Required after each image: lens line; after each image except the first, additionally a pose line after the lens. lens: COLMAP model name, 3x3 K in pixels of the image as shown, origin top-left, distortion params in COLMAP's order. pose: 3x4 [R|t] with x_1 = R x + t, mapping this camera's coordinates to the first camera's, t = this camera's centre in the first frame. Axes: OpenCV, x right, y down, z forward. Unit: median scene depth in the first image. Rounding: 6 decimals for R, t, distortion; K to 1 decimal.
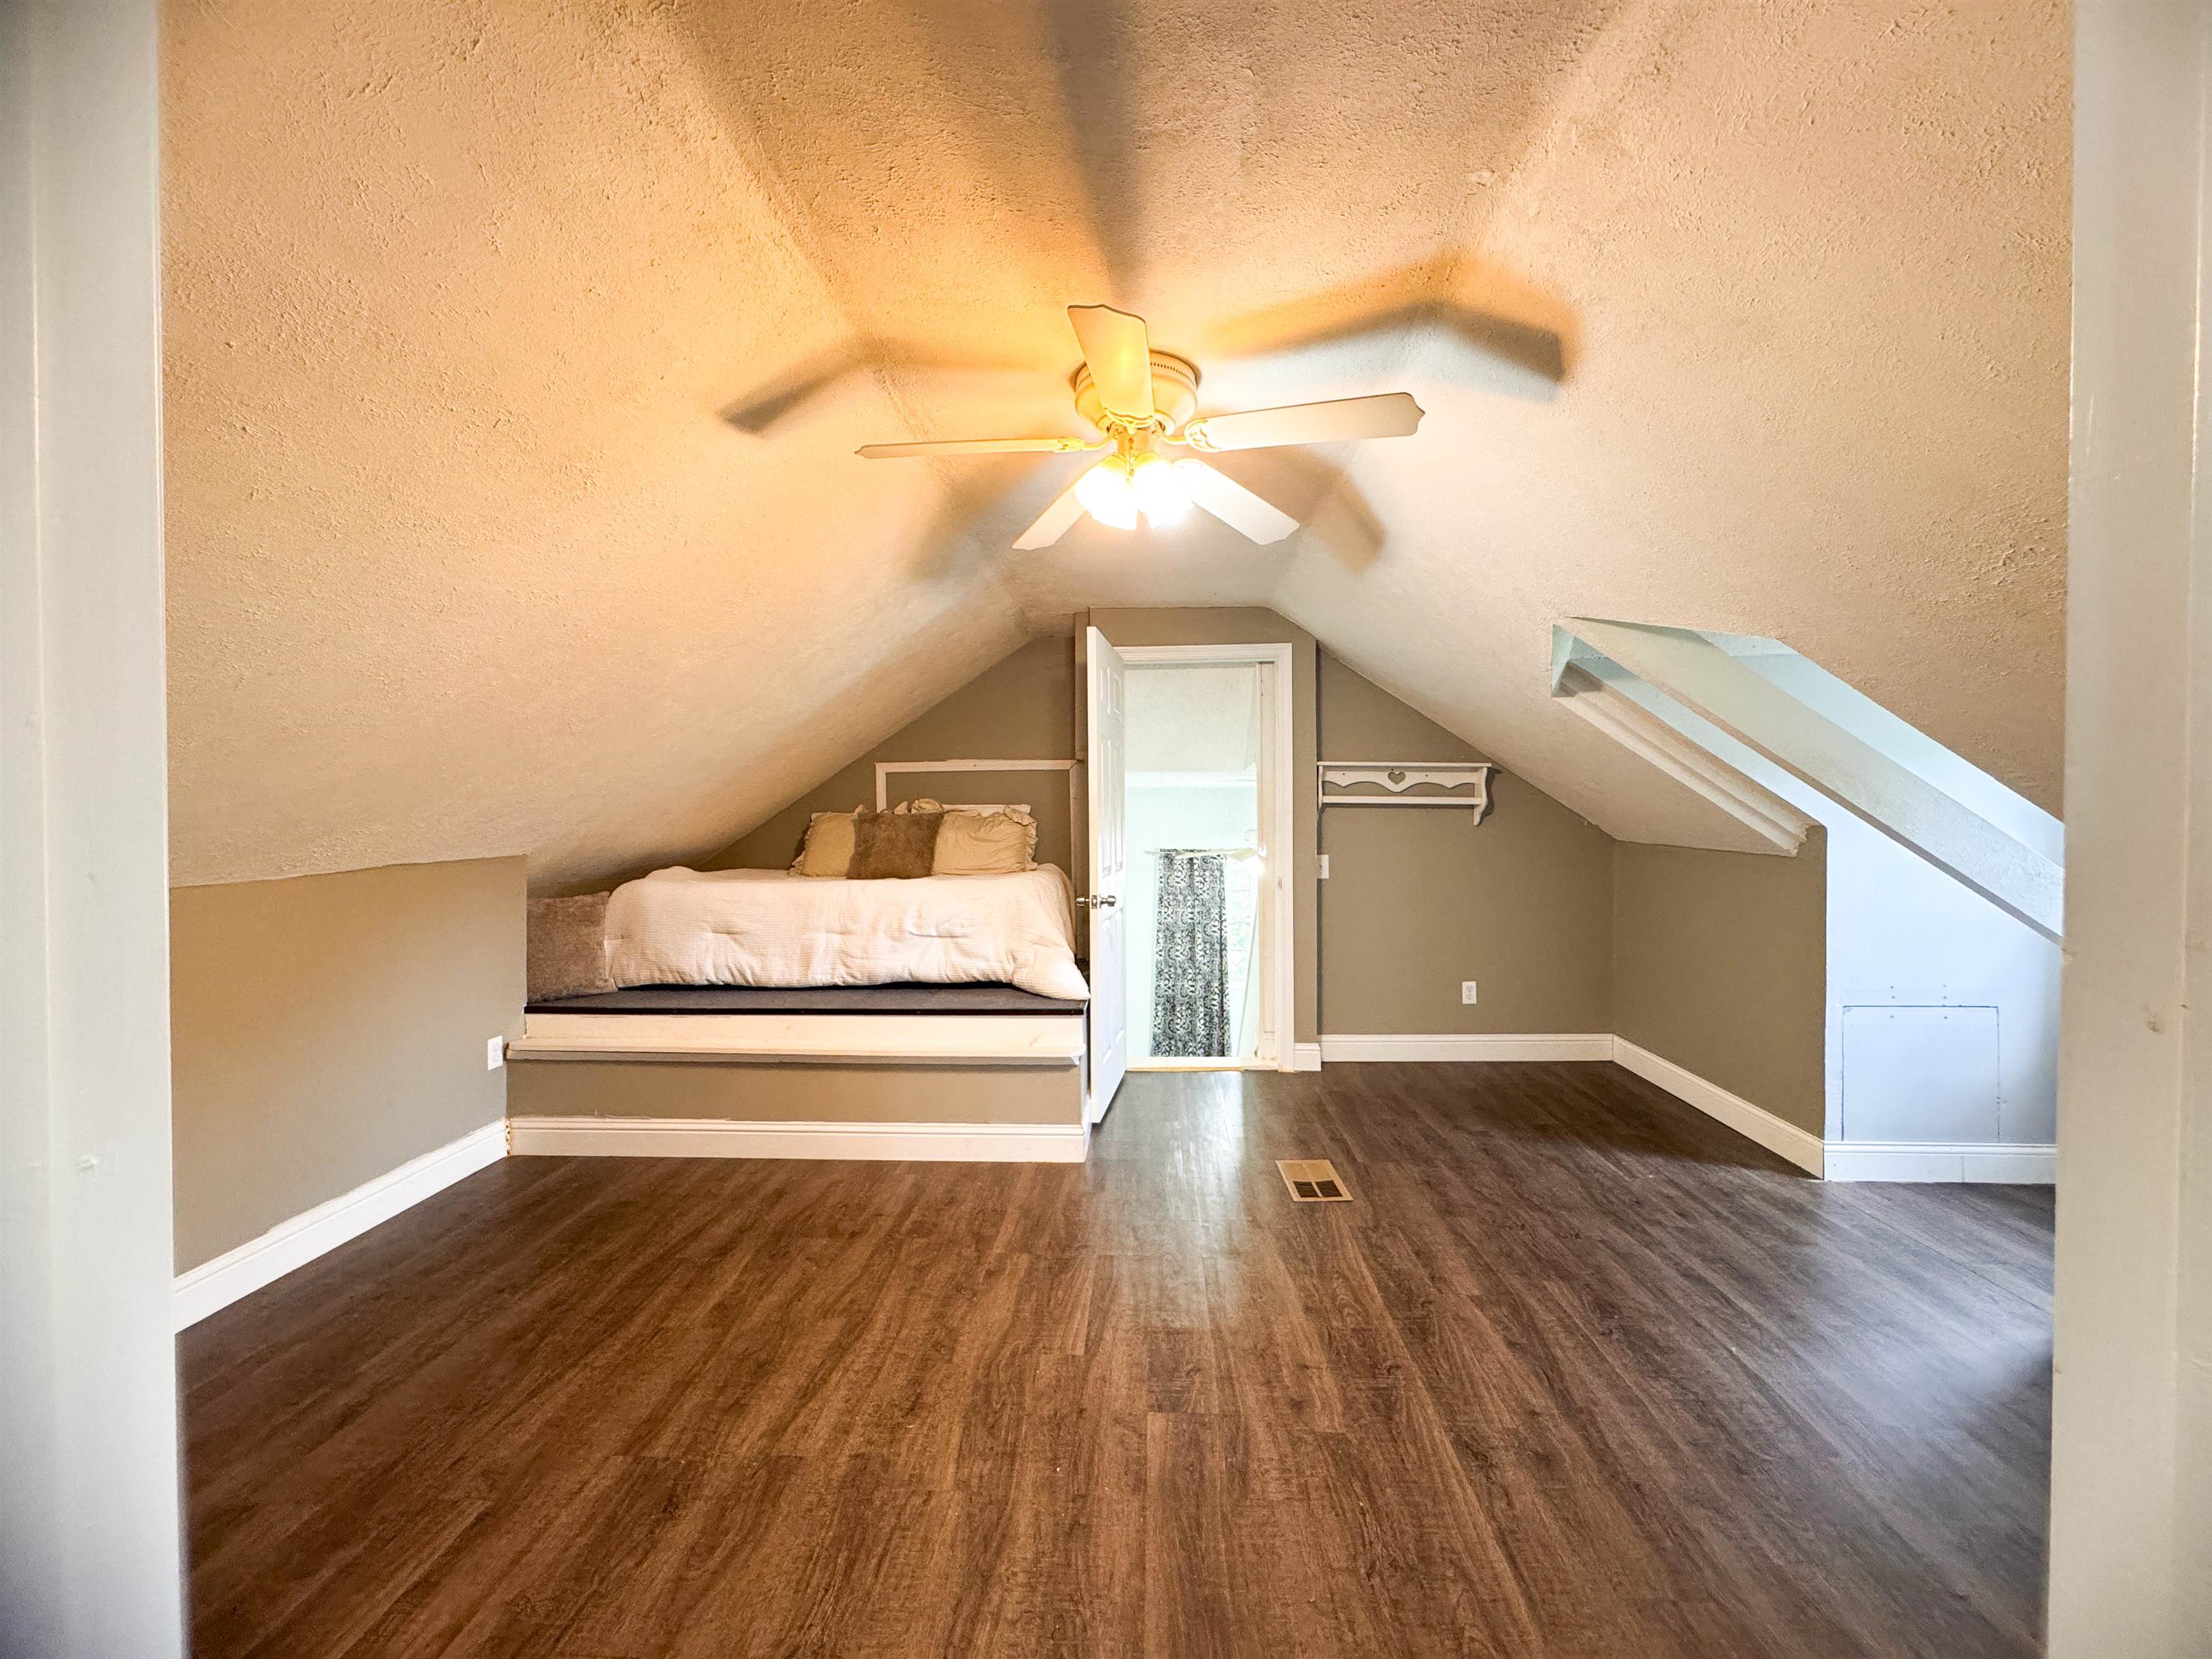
lens RADIAL K [[881.3, 0, 1108.1], [0, 881.3, 823.4], [0, 0, 1]] dist [-0.006984, 0.001098]
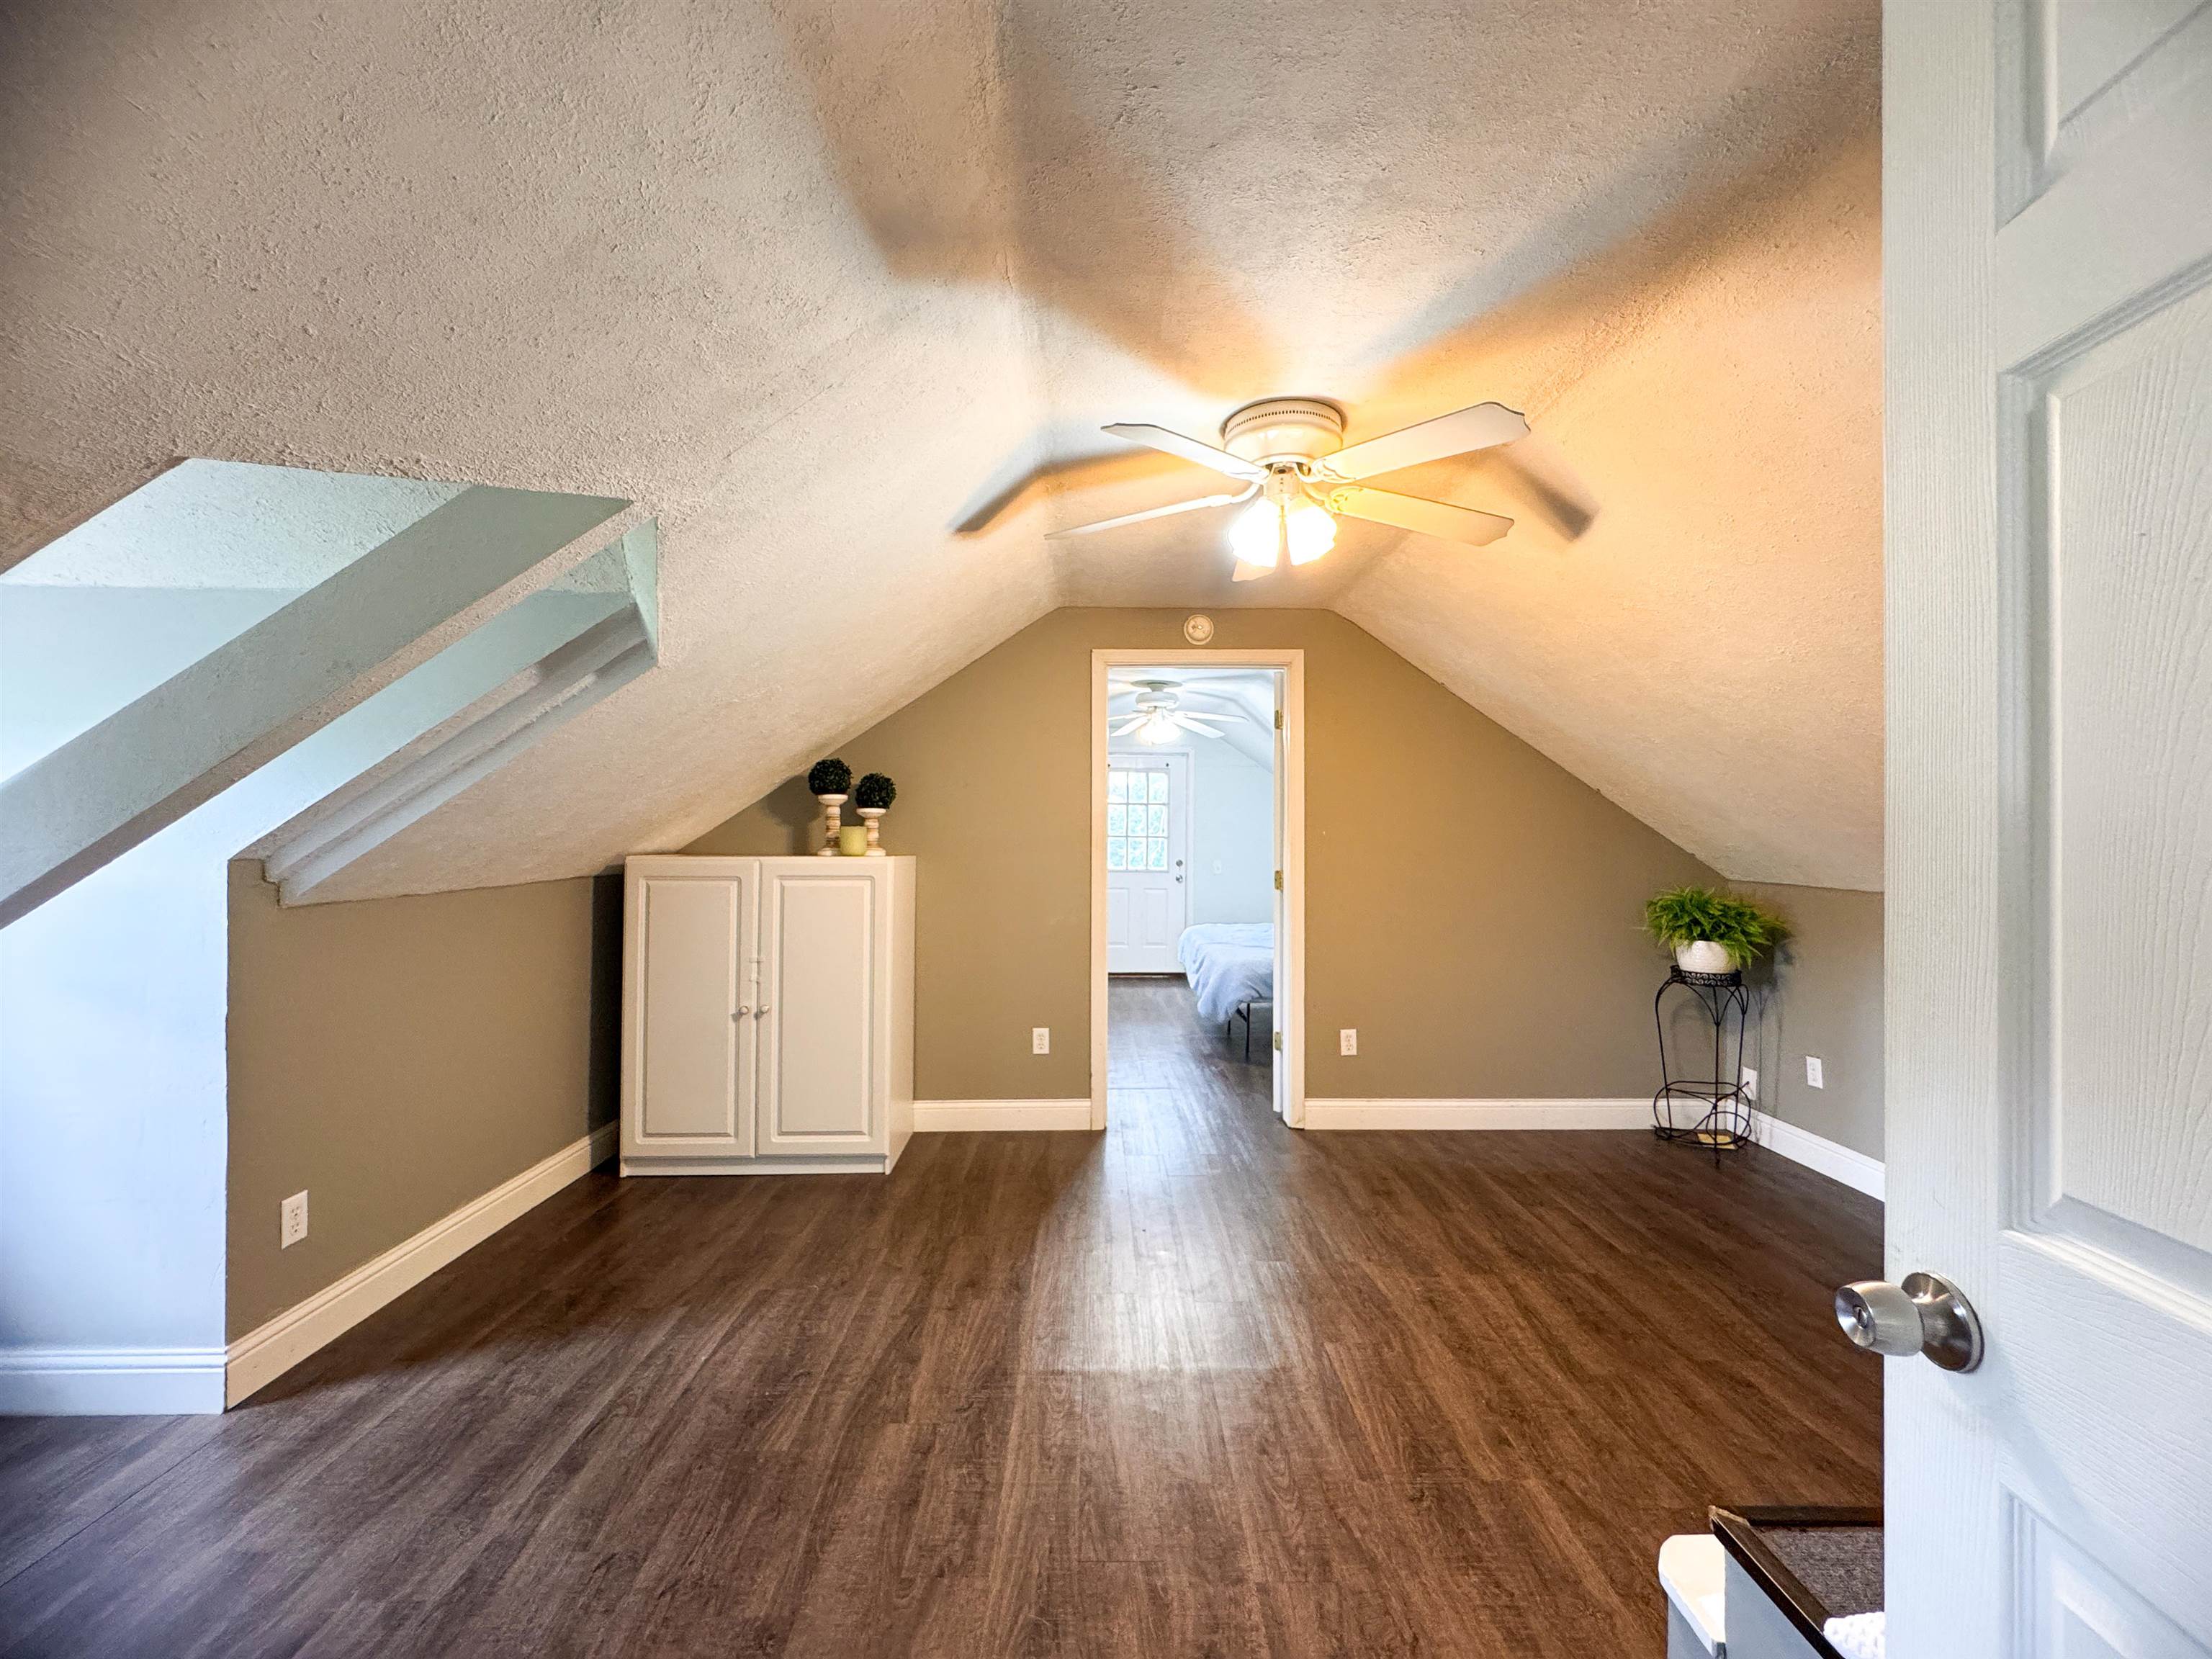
lens RADIAL K [[881.3, 0, 1105.8], [0, 881.3, 828.8], [0, 0, 1]] dist [-0.006984, 0.001098]
pose [[-0.997810, -0.004359, -0.066006, 0.294139], [-0.004304, 0.999990, -0.000980, -0.021487], [0.066009, -0.000694, -0.997819, 1.936163]]
